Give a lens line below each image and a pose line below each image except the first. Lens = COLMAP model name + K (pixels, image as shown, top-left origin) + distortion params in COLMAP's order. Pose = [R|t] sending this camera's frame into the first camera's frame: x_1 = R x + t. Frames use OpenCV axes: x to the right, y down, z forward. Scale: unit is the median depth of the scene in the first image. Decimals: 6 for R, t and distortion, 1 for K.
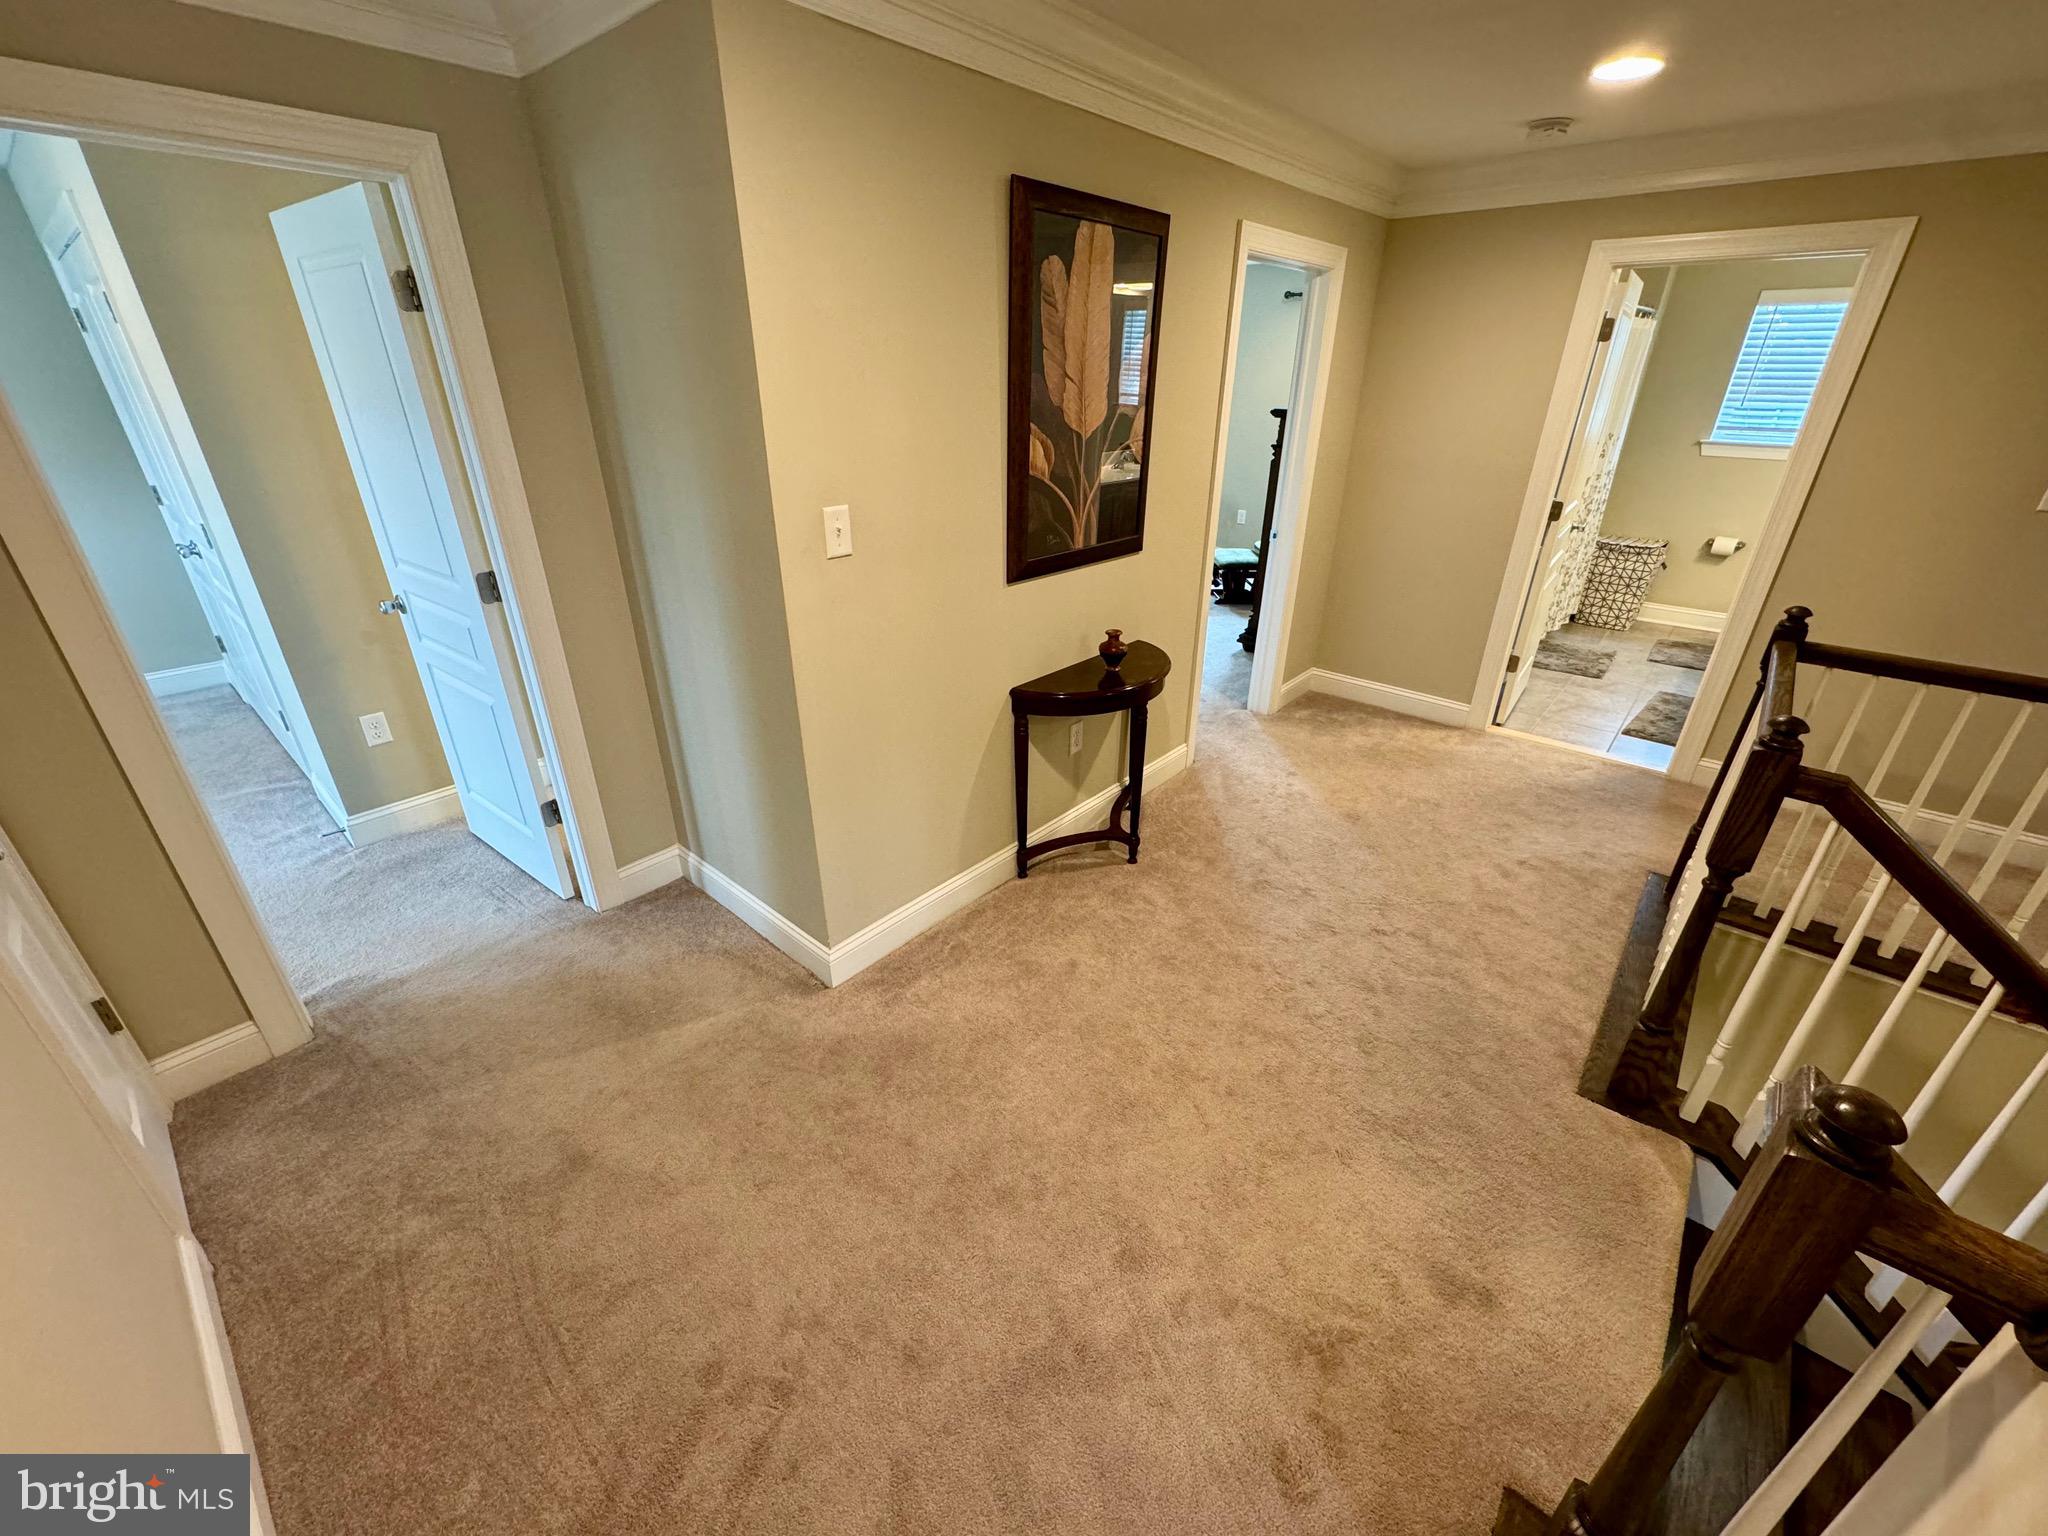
lens RADIAL K [[816.8, 0, 1024.0], [0, 816.8, 762.1], [0, 0, 1]] dist [-0.001516, -0.000152]
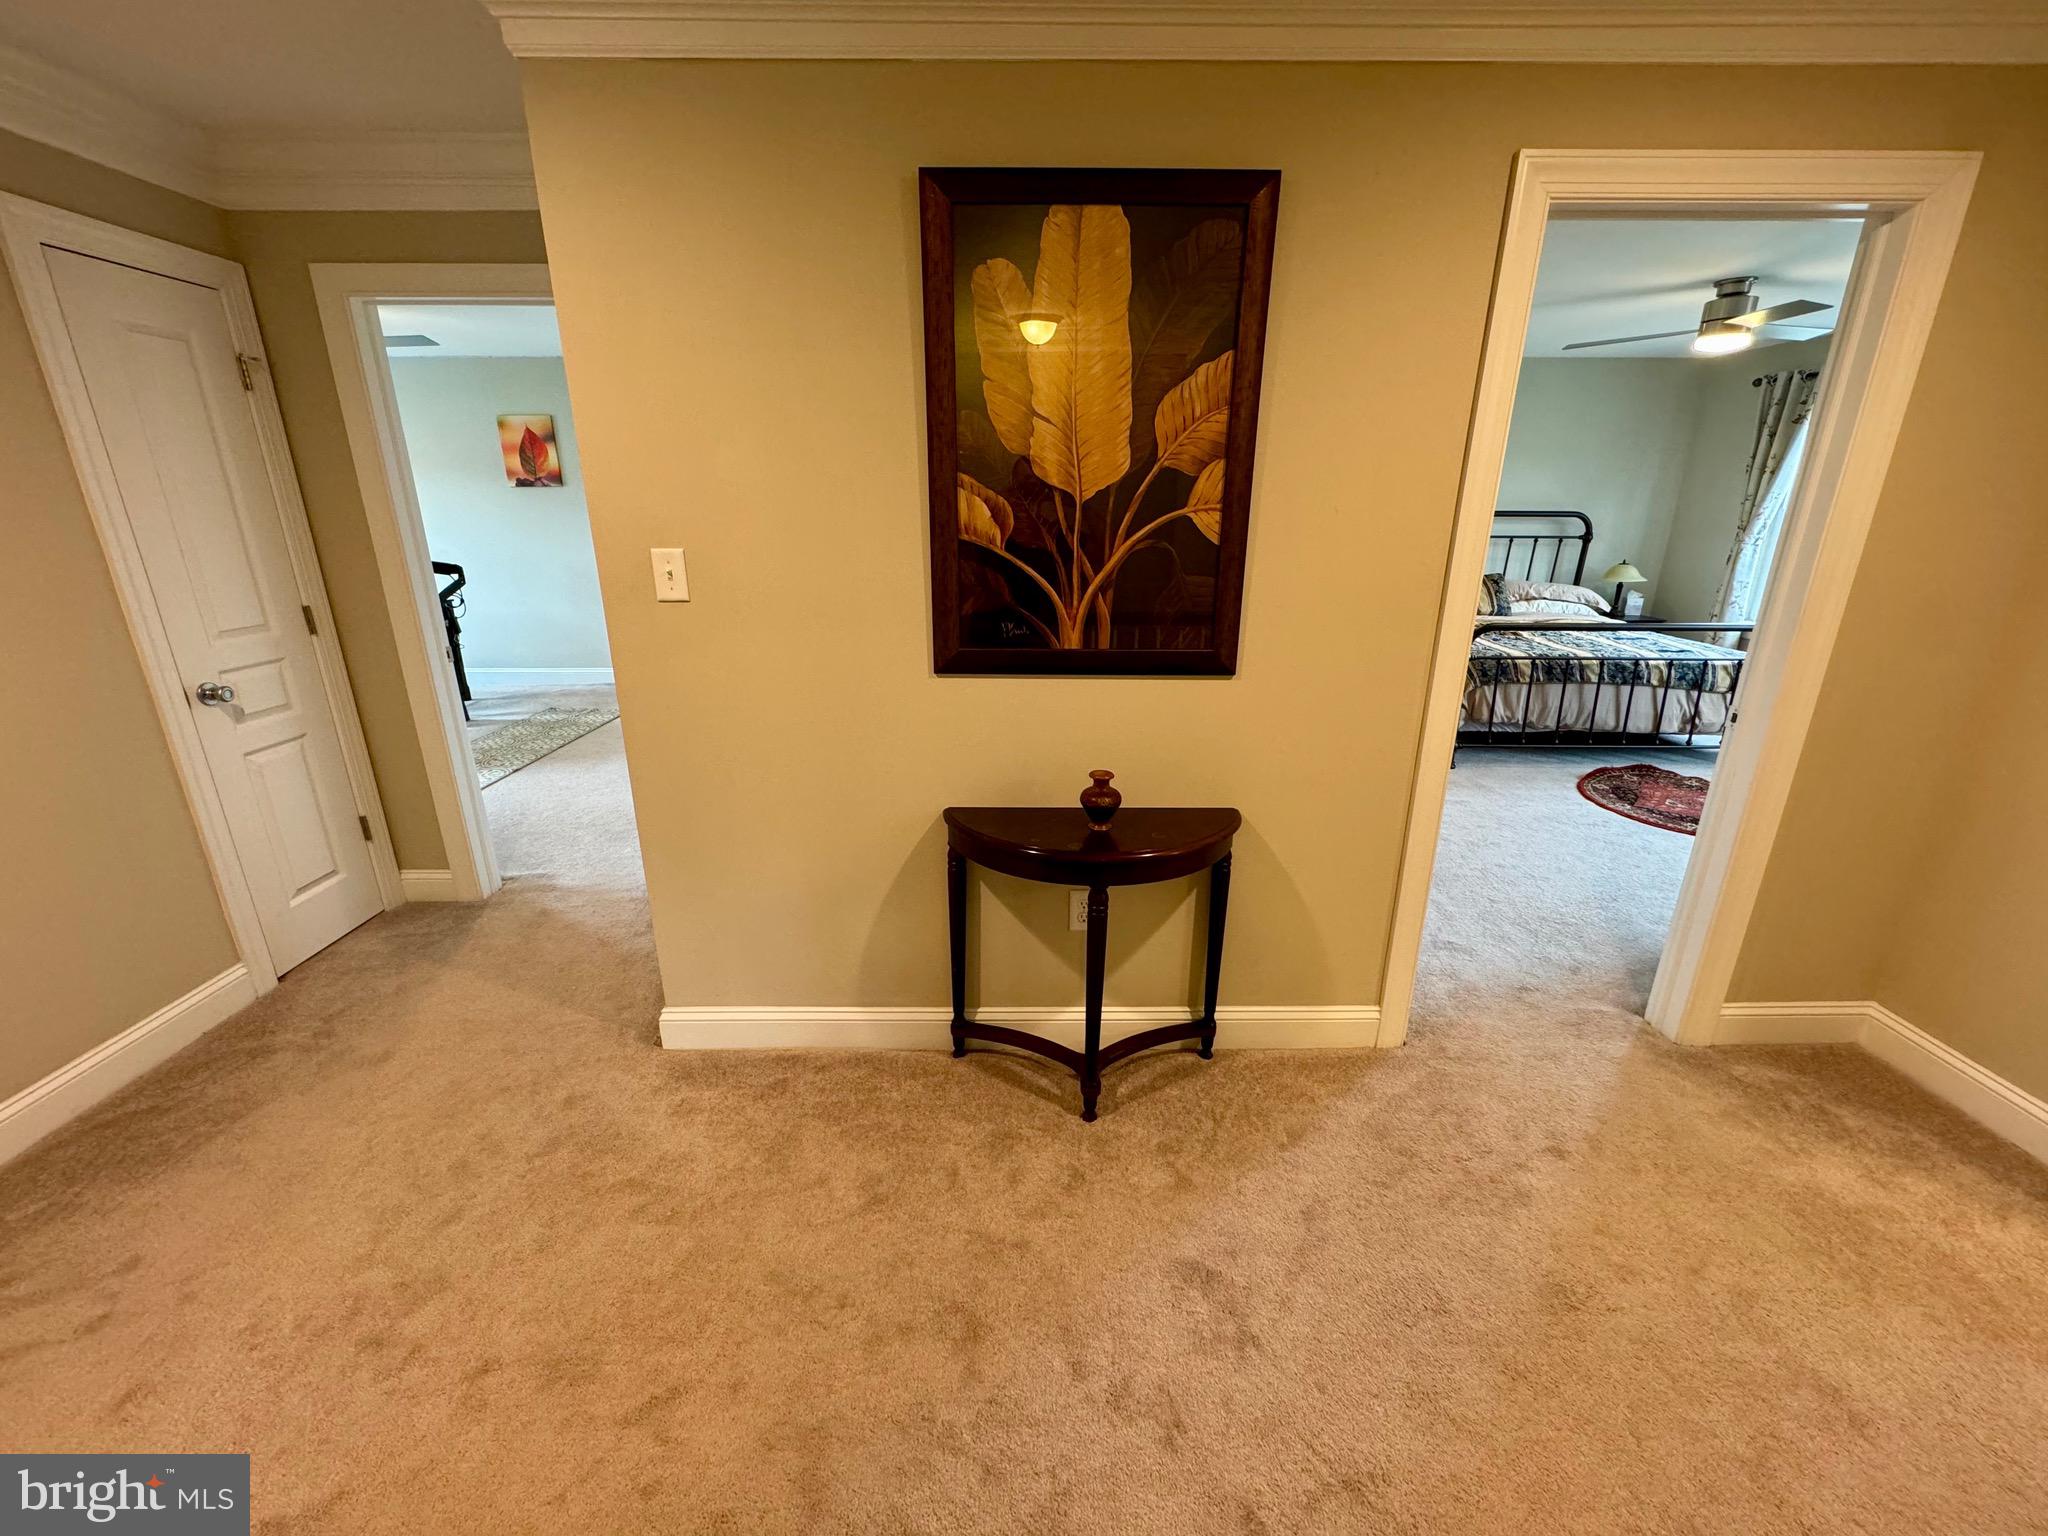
lens RADIAL K [[816.8, 0, 1024.0], [0, 816.8, 762.1], [0, 0, 1]] dist [-0.001516, -0.000152]
pose [[0.664226, 0.225719, -0.712639, 0.582605], [-0.321139, 0.947032, 0.000637, -0.156474], [0.675036, 0.228434, 0.701530, 0.496039]]
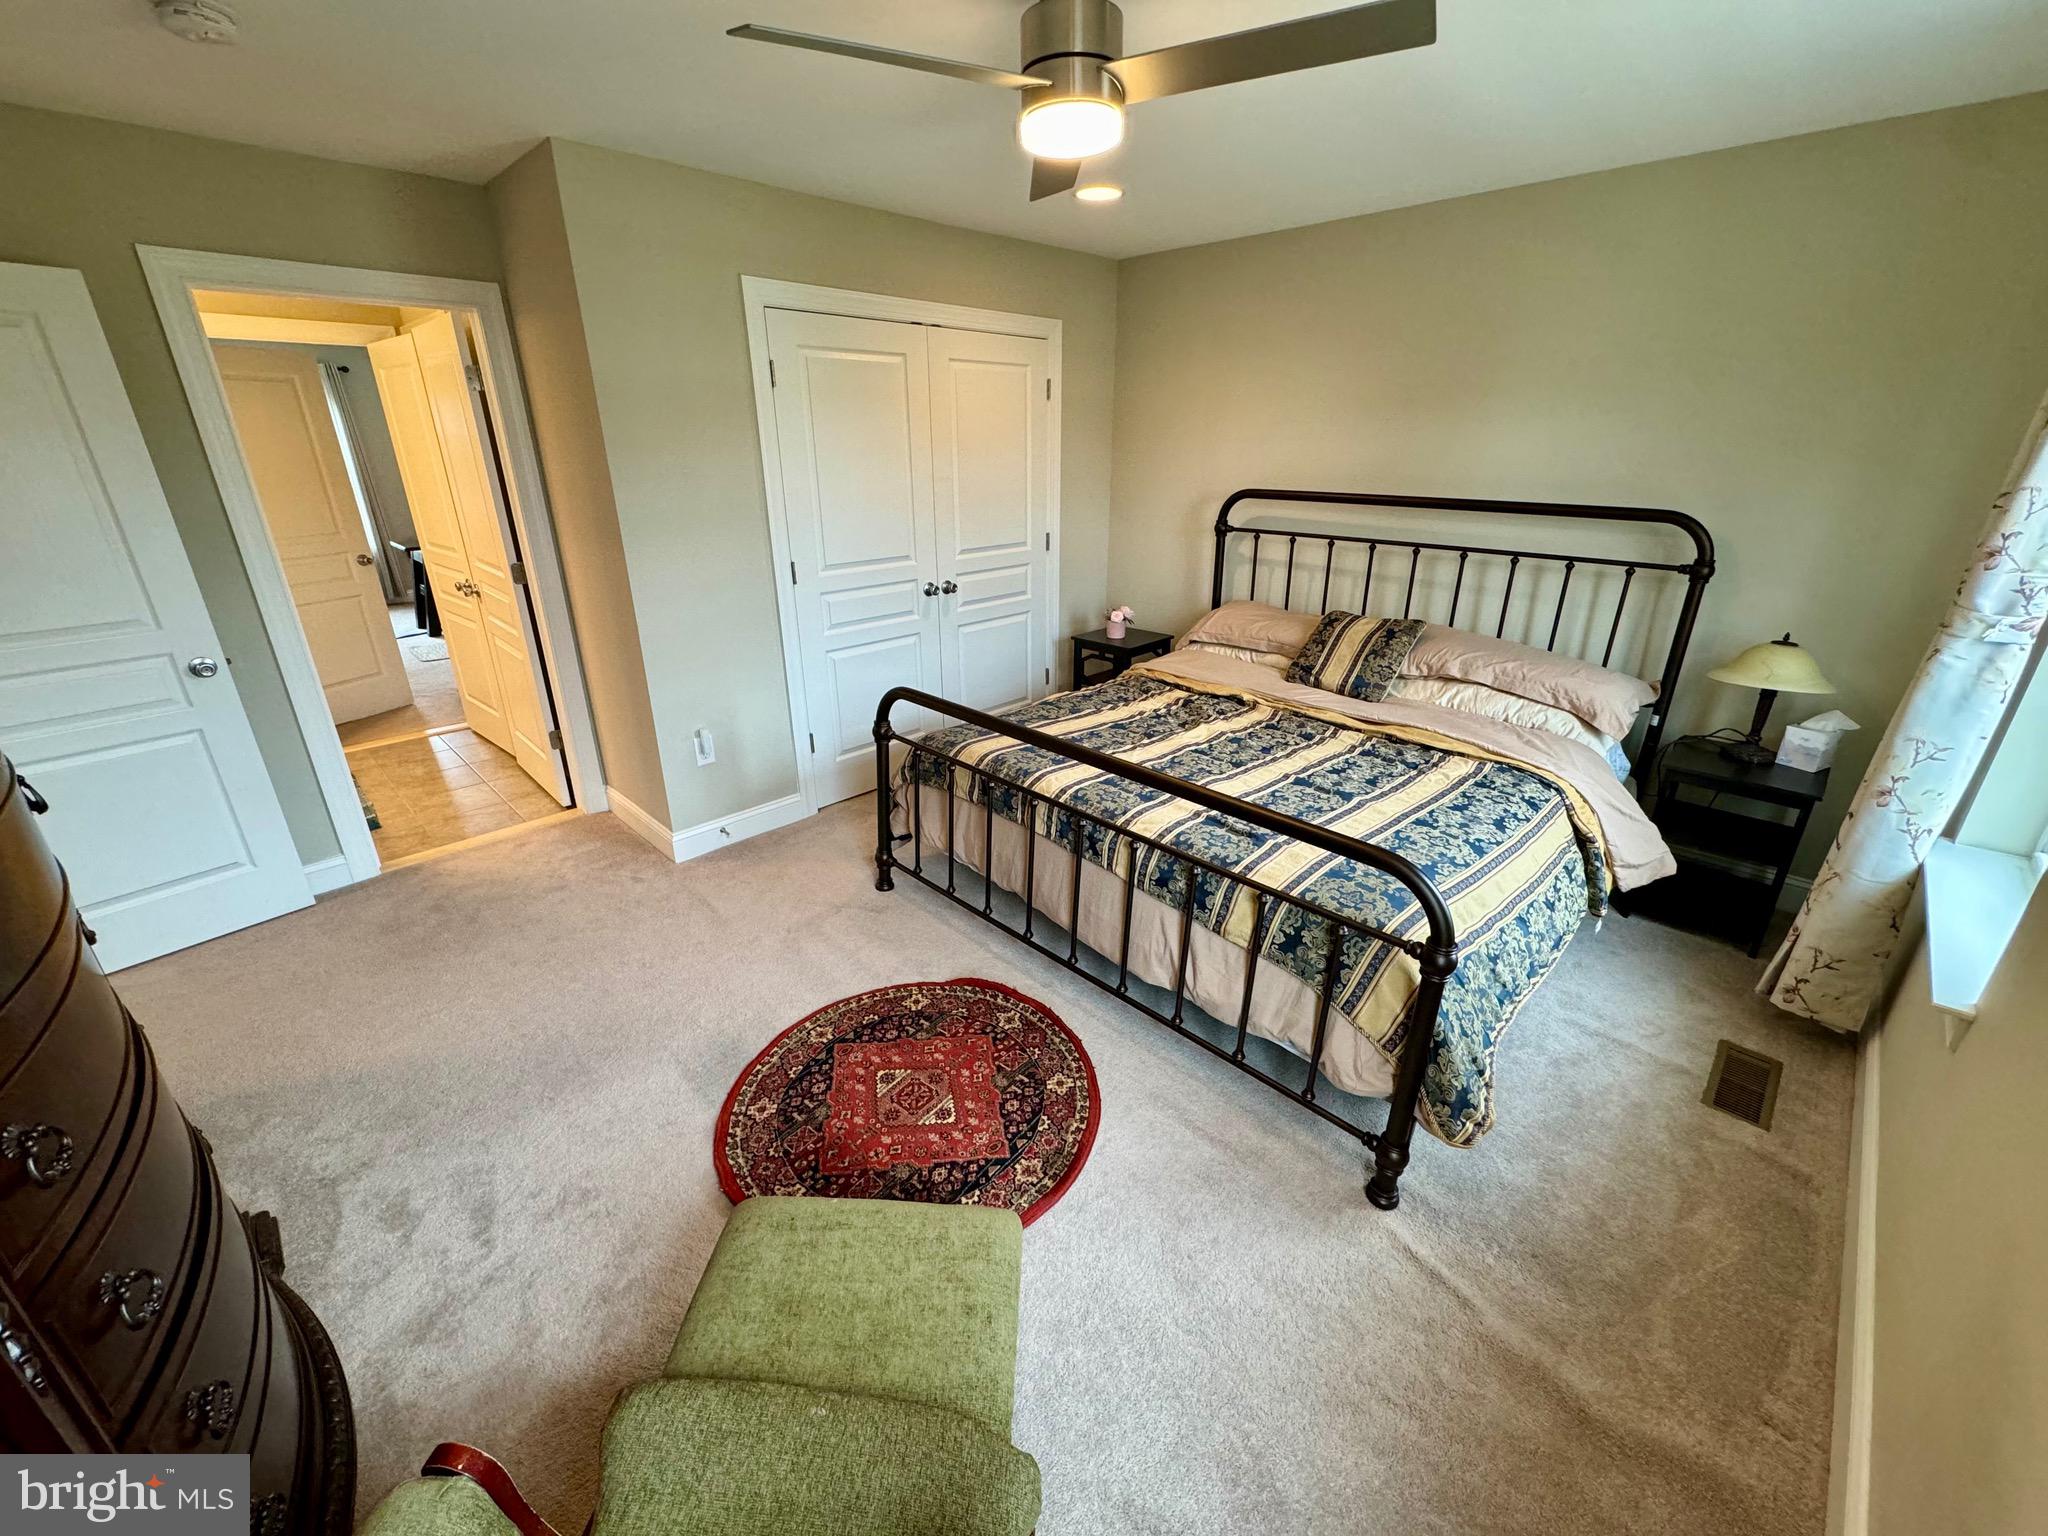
lens RADIAL K [[816.8, 0, 1024.0], [0, 816.8, 762.1], [0, 0, 1]] dist [-0.001516, -0.000152]
pose [[-0.063761, 0.363389, -0.929453, 0.752163], [-0.433446, 0.828832, 0.353784, -0.577099], [0.898921, 0.425425, 0.104662, 1.320797]]
